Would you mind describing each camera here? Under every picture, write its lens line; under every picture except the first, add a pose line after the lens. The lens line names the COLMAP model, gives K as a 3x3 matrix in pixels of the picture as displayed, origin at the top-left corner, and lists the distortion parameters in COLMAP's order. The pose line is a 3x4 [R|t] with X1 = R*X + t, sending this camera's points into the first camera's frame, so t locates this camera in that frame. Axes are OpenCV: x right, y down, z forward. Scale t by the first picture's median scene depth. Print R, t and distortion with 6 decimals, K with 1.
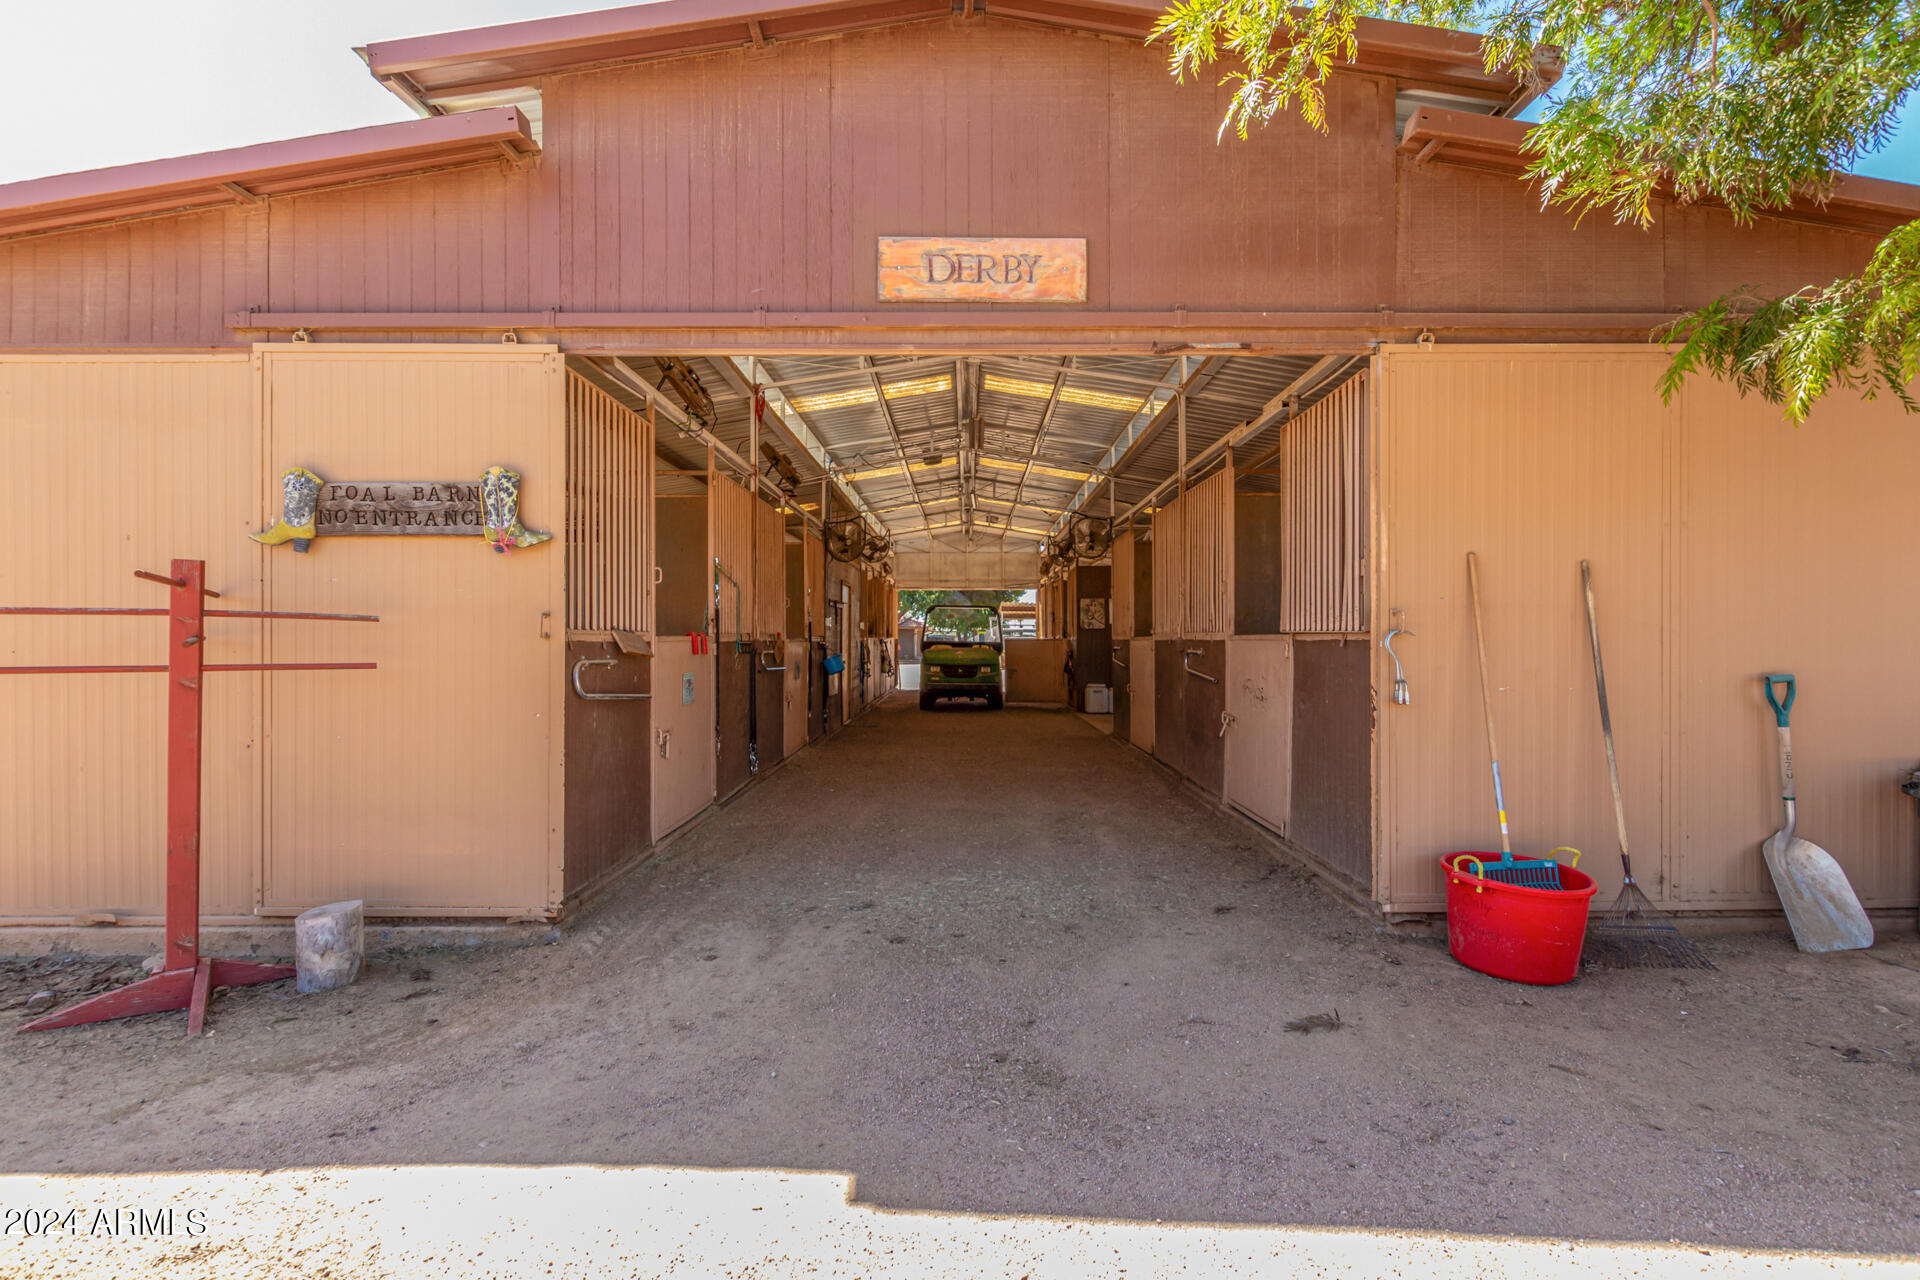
lens RADIAL K [[901.7, 0, 971.7], [0, 901.7, 641.9], [0, 0, 1]] dist [-0.000196, -0.000151]
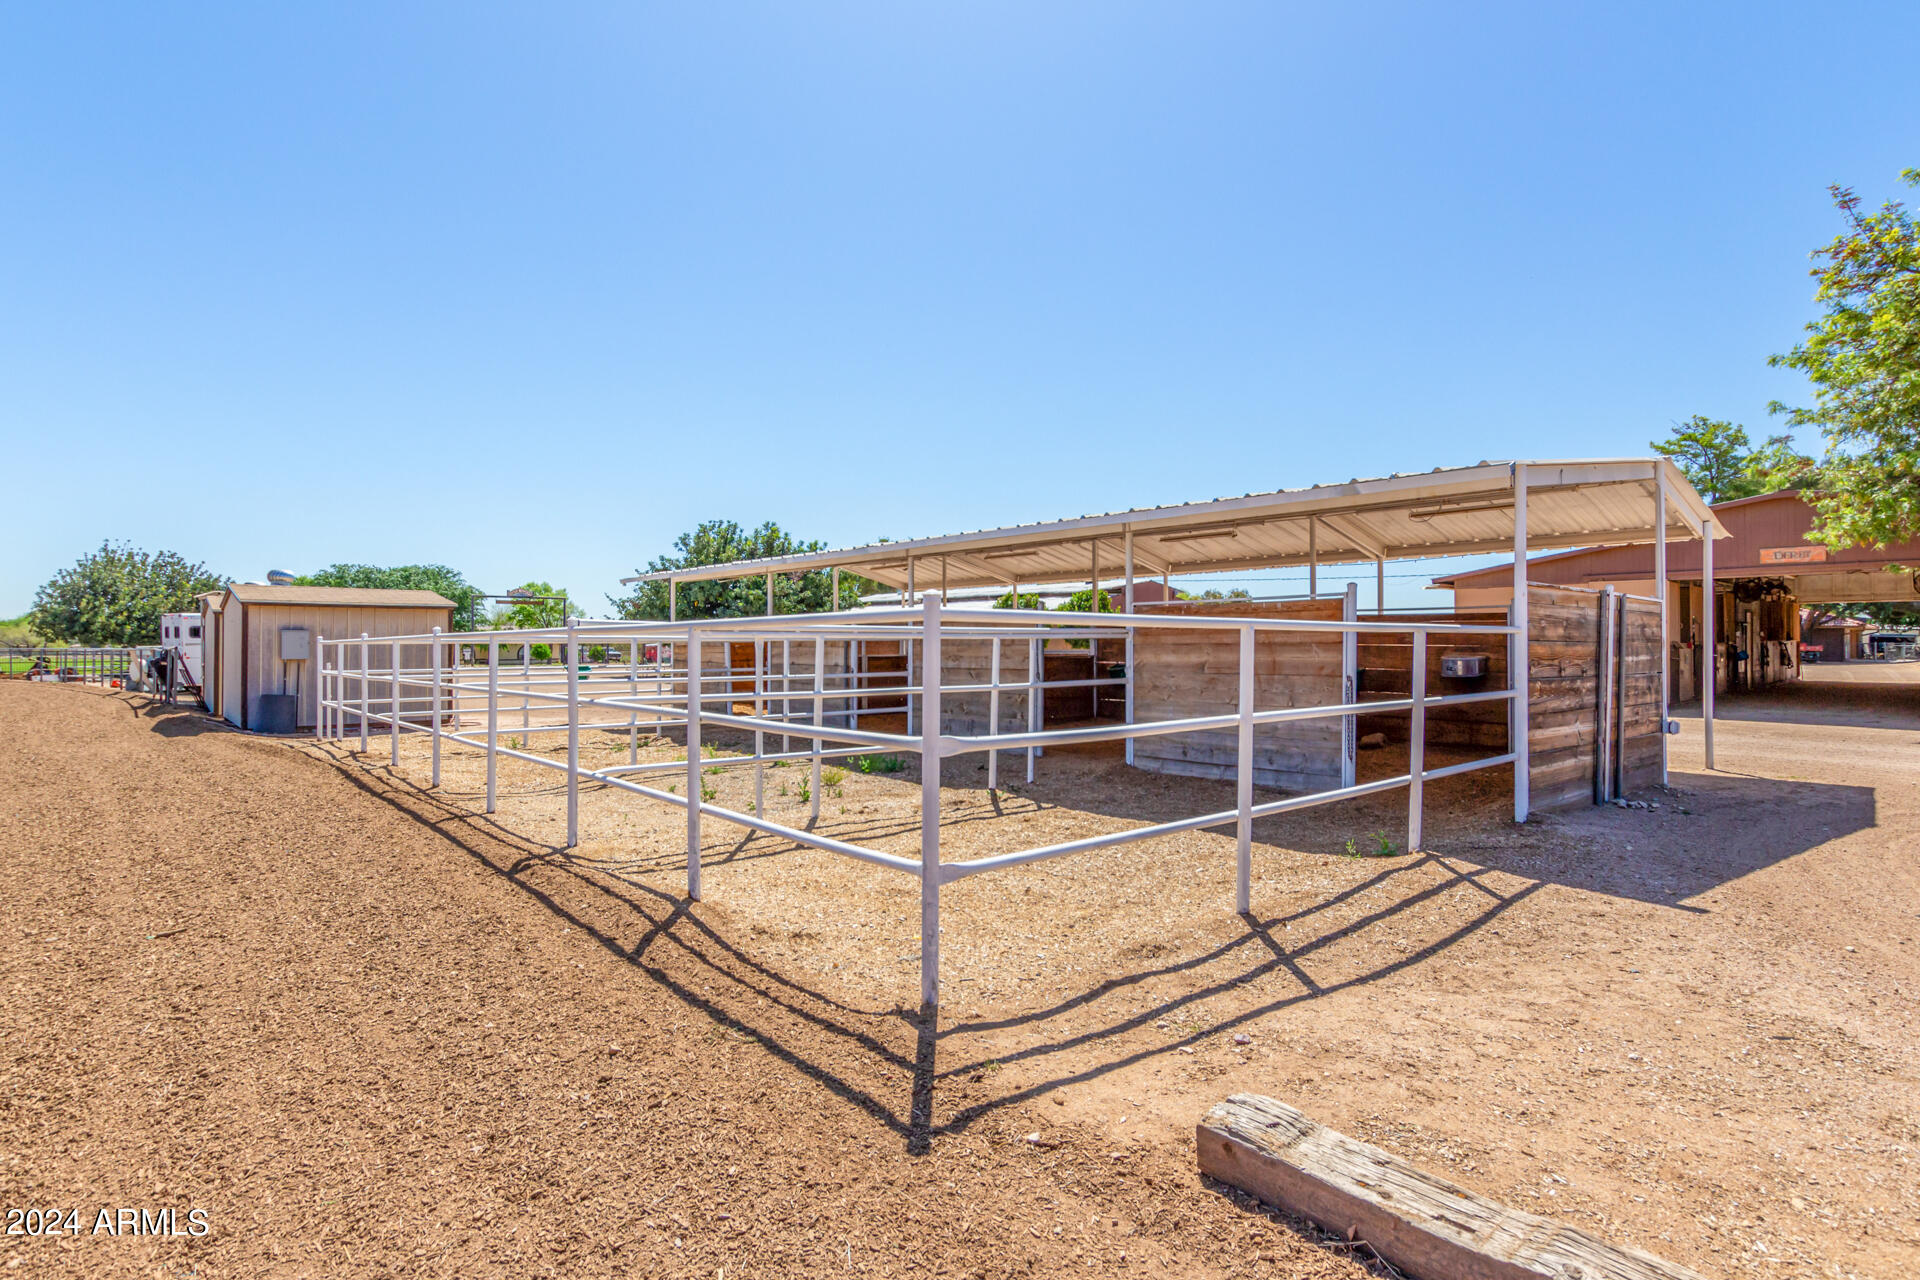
lens RADIAL K [[901.7, 0, 971.7], [0, 901.7, 641.9], [0, 0, 1]] dist [-0.000196, -0.000151]
pose [[0.660364, -0.008006, -0.750903, 0.168282], [0.005097, 0.999968, -0.006180, -0.001378], [0.750928, 0.000254, 0.660384, -1.223432]]
